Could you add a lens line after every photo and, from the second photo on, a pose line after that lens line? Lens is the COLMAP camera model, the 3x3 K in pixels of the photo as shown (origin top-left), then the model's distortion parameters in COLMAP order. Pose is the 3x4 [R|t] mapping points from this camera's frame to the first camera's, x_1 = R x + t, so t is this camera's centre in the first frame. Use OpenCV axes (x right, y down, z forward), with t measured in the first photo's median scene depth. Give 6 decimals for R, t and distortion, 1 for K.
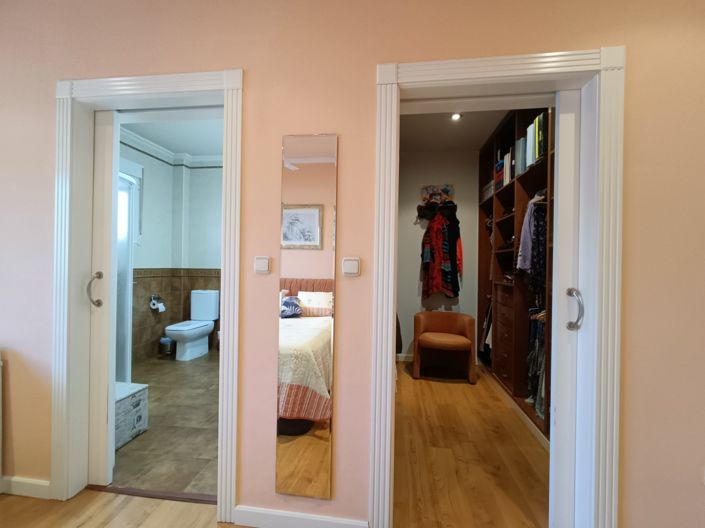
lens RADIAL K [[316.6, 0, 354.3], [0, 316.6, 263.1], [0, 0, 1]] dist [0.002805, -0.001835]
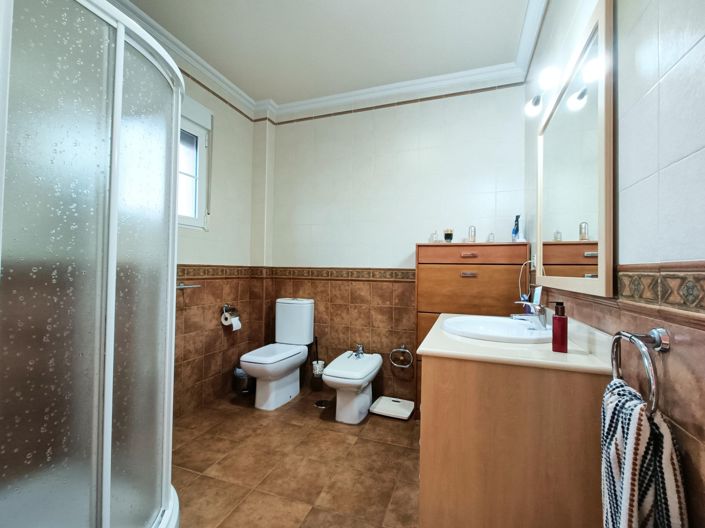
lens RADIAL K [[316.6, 0, 351.5], [0, 316.6, 264.2], [0, 0, 1]] dist [0.002805, -0.001835]
pose [[0.976276, 0.007065, -0.216414, -0.220394], [-0.007733, 0.999968, -0.002239, 0.012435], [0.216391, 0.003860, 0.976299, 0.388438]]
